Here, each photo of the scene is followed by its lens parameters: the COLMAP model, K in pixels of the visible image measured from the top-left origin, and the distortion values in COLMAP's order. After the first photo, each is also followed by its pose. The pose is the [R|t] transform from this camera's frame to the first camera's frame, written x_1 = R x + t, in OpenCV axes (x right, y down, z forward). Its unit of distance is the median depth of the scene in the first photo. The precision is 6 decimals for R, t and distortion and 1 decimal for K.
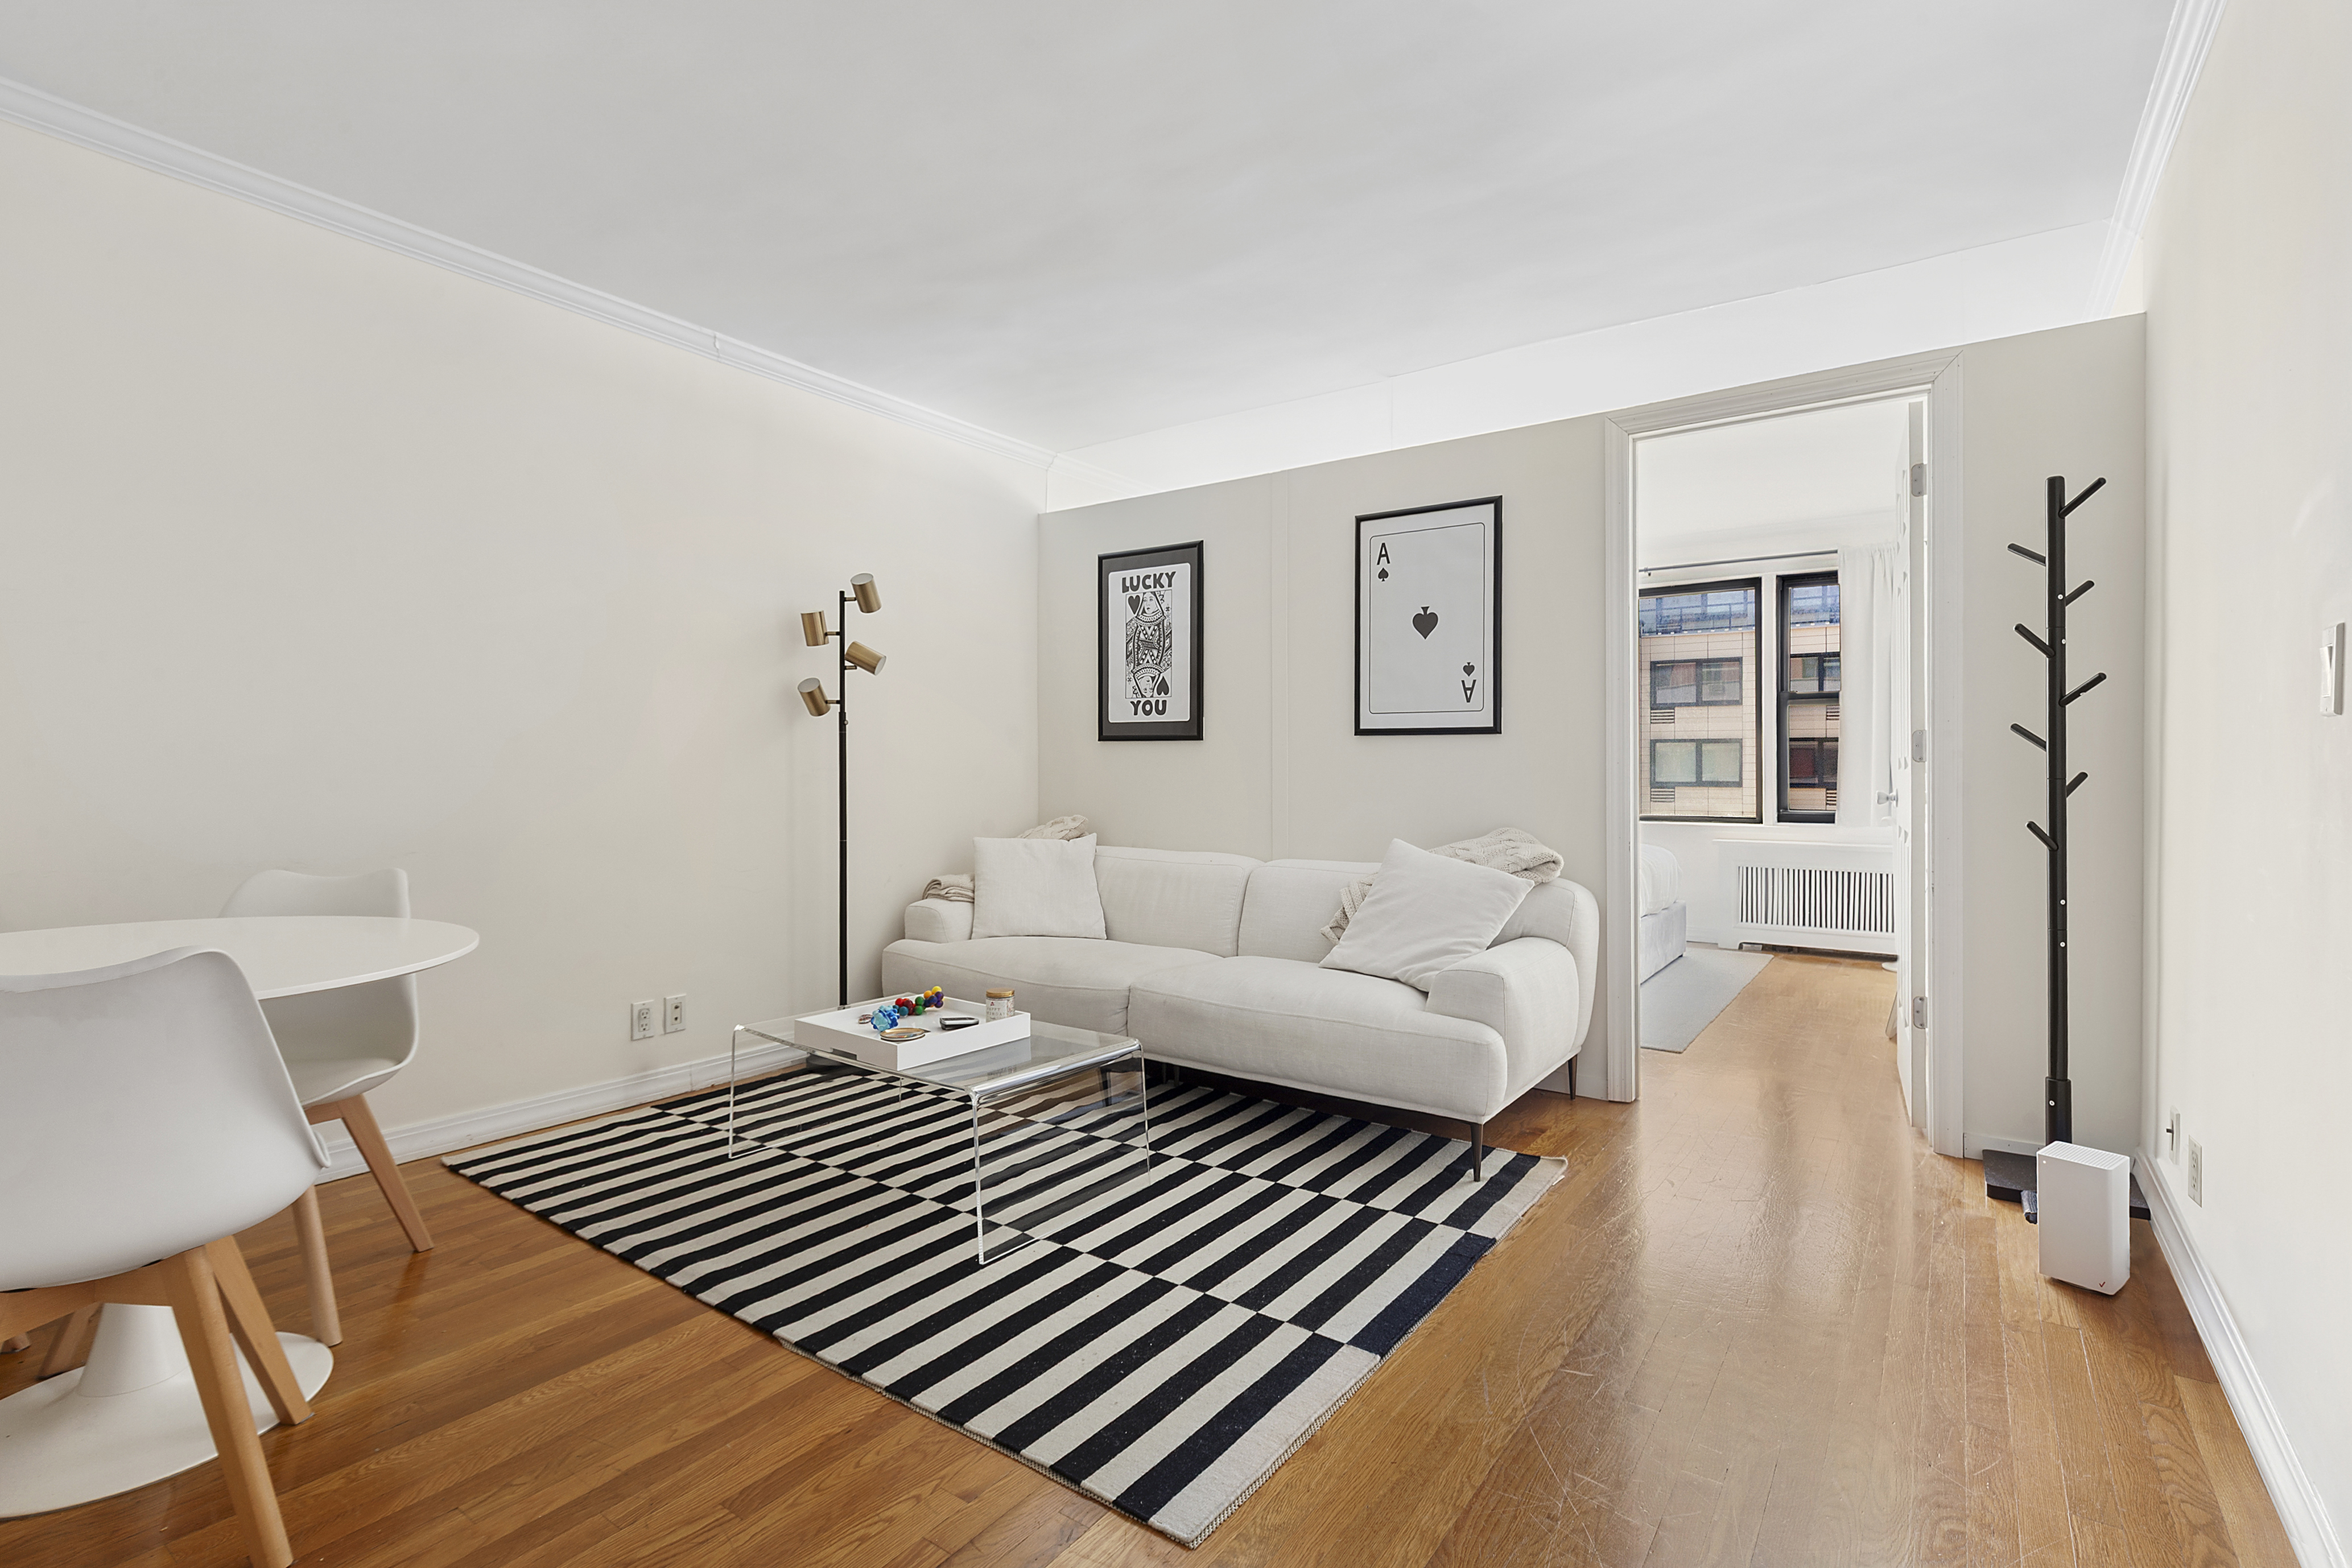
lens RADIAL K [[1125.7, 0, 1172.1], [0, 1125.7, 771.7], [0, 0, 1]] dist [0.016378, -0.000609]
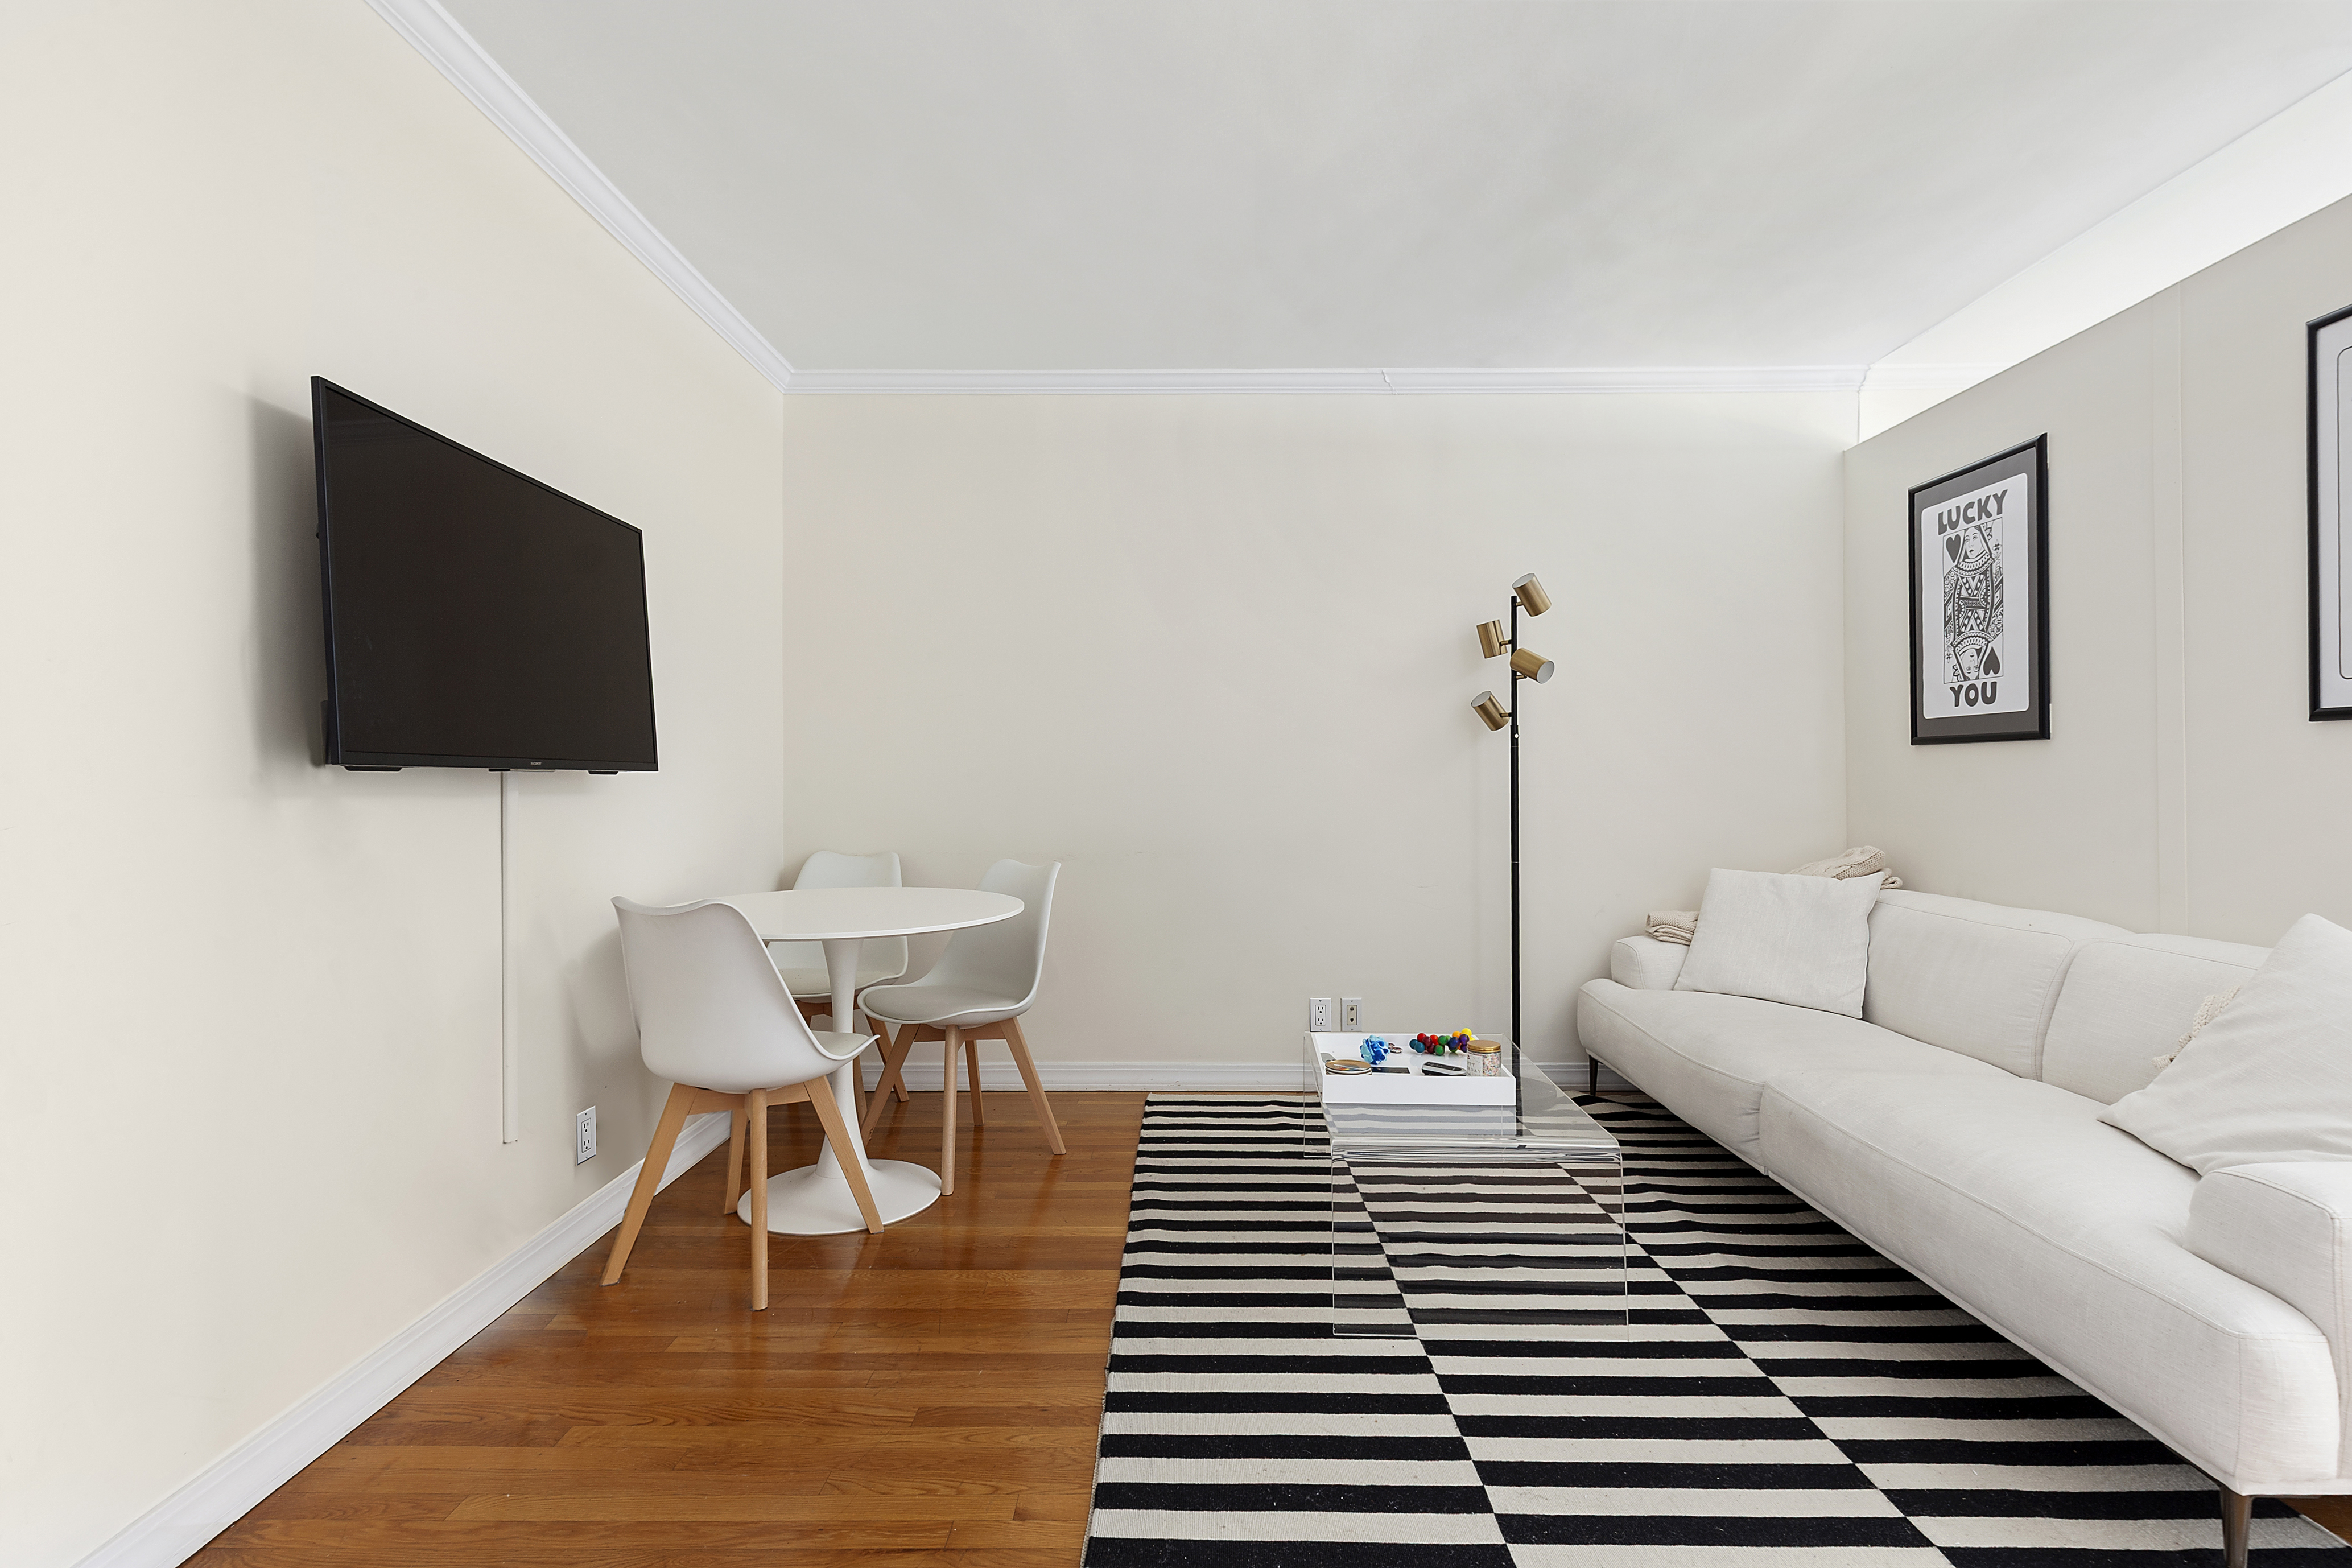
lens RADIAL K [[1125.7, 0, 1172.1], [0, 1125.7, 771.7], [0, 0, 1]] dist [0.016378, -0.000609]
pose [[0.563668, -0.013383, -0.825893, 0.284515], [0.003109, 0.999896, -0.014080, -0.001438], [0.825996, 0.005369, 0.563651, 0.210316]]
